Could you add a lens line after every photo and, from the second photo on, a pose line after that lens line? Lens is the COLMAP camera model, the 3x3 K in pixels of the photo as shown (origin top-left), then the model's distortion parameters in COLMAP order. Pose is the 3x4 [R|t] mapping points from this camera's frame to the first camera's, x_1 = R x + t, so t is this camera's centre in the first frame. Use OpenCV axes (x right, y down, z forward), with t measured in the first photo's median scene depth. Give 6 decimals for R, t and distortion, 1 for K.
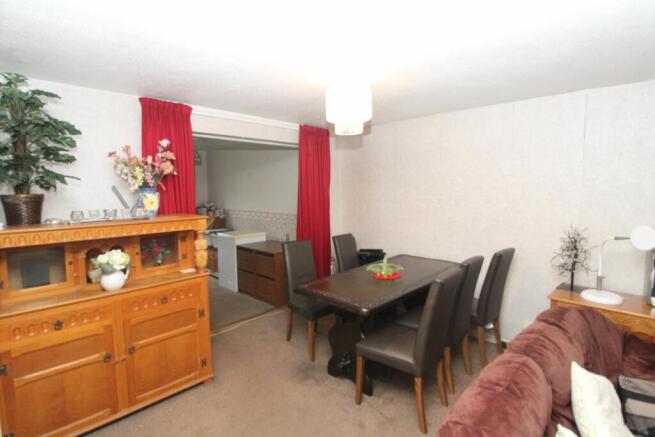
lens RADIAL K [[332.7, 0, 326.2], [0, 332.7, 214.9], [0, 0, 1]] dist [-0.002076, -0.000942]
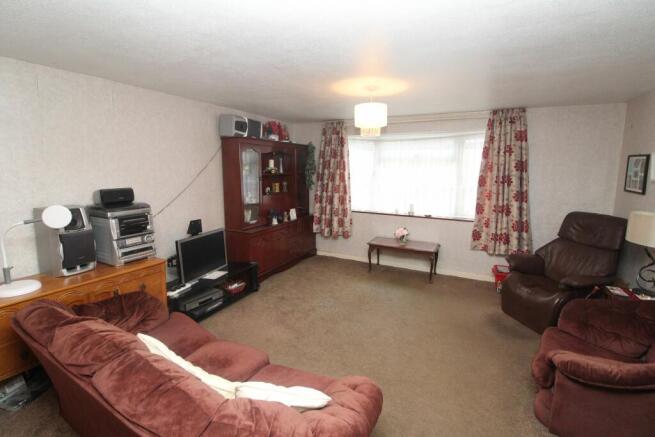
lens RADIAL K [[305.0, 0, 327.1], [0, 305.0, 212.6], [0, 0, 1]] dist [0.001633, -0.009568]
pose [[-0.290411, -0.129265, 0.948131, -0.180971], [0.073072, 0.984945, 0.156666, -0.027654], [-0.954108, 0.114780, -0.276594, 0.388871]]
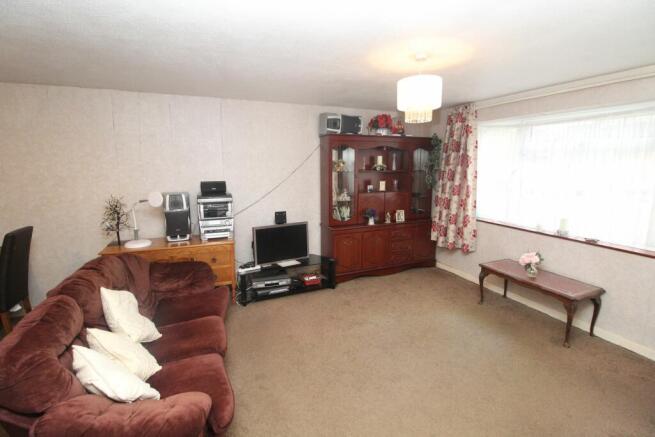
lens RADIAL K [[305.0, 0, 327.1], [0, 305.0, 212.6], [0, 0, 1]] dist [0.001633, -0.009568]
pose [[0.391409, -0.133911, 0.910421, -0.021570], [0.070307, 0.990815, 0.115510, 0.021060], [-0.917527, 0.018798, 0.397229, -0.261971]]
